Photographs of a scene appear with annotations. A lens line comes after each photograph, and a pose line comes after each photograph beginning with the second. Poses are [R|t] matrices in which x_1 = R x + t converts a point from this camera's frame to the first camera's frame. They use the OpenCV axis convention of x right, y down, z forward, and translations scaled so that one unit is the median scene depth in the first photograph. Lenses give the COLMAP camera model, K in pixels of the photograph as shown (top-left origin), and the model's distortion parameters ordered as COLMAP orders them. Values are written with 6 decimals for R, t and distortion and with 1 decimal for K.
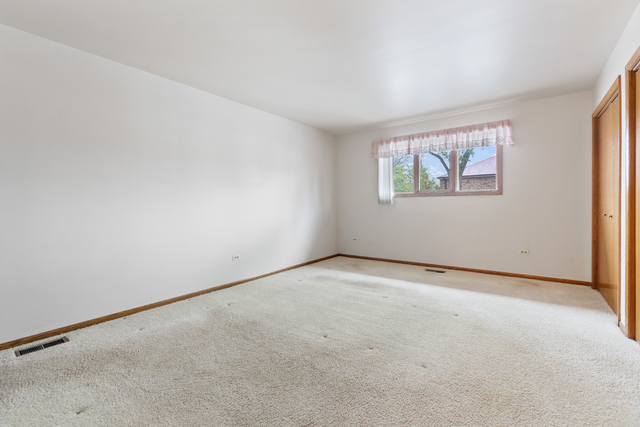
lens RADIAL K [[291.5, 0, 315.9], [0, 291.5, 203.7], [0, 0, 1]] dist [0.001939, 0.000321]
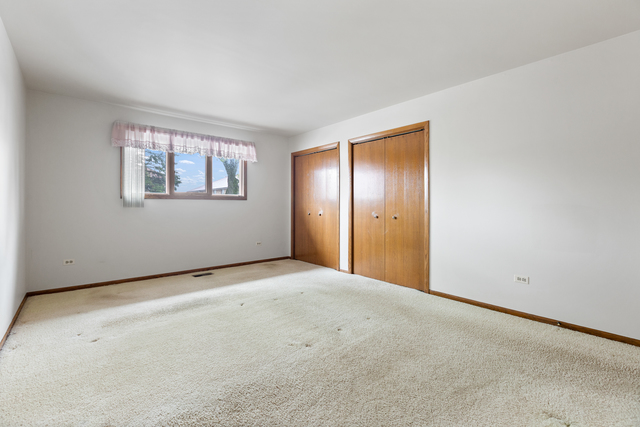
lens RADIAL K [[291.5, 0, 315.9], [0, 291.5, 203.7], [0, 0, 1]] dist [0.001939, 0.000321]
pose [[0.203166, 0.011630, 0.979075, -0.463430], [-0.009899, 0.999903, -0.009824, -0.004822], [-0.979094, -0.007696, 0.203262, 0.390536]]
